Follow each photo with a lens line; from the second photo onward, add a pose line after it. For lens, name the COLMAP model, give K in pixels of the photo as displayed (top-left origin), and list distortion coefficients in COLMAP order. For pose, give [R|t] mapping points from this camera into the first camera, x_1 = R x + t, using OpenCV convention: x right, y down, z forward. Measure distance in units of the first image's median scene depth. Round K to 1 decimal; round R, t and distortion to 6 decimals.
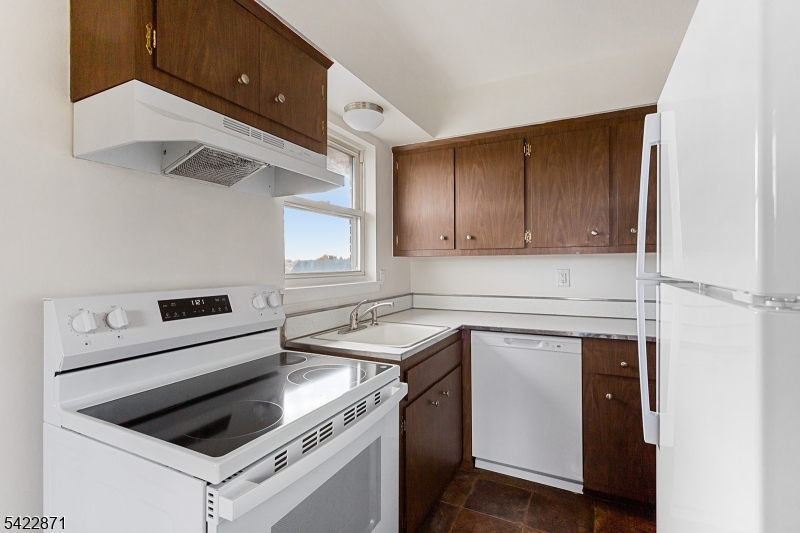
lens RADIAL K [[381.7, 0, 398.3], [0, 381.7, 258.8], [0, 0, 1]] dist [0.000903, 0.000725]
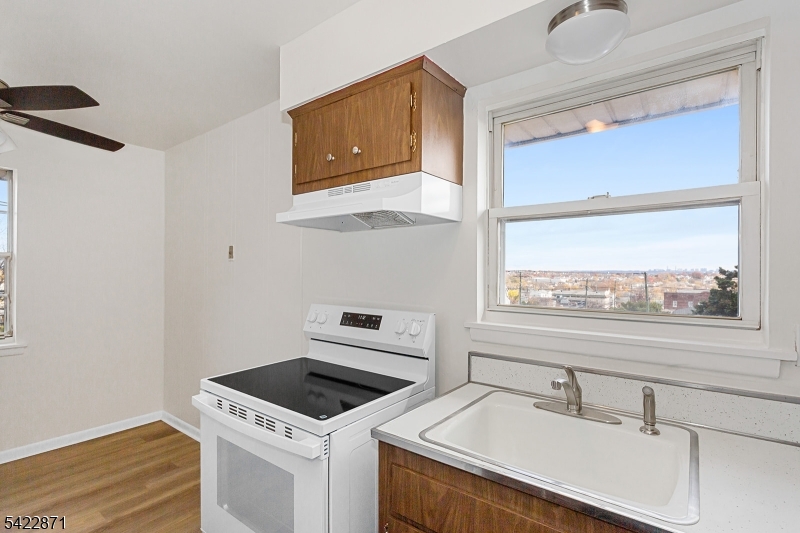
lens RADIAL K [[375.6, 0, 403.6], [0, 375.6, 273.7], [0, 0, 1]] dist [0.000879, 0.001619]
pose [[-0.177906, 0.007316, -0.984020, 0.459414], [0.008976, 0.999943, 0.005811, -0.030813], [0.984007, -0.007799, -0.177961, 0.783536]]
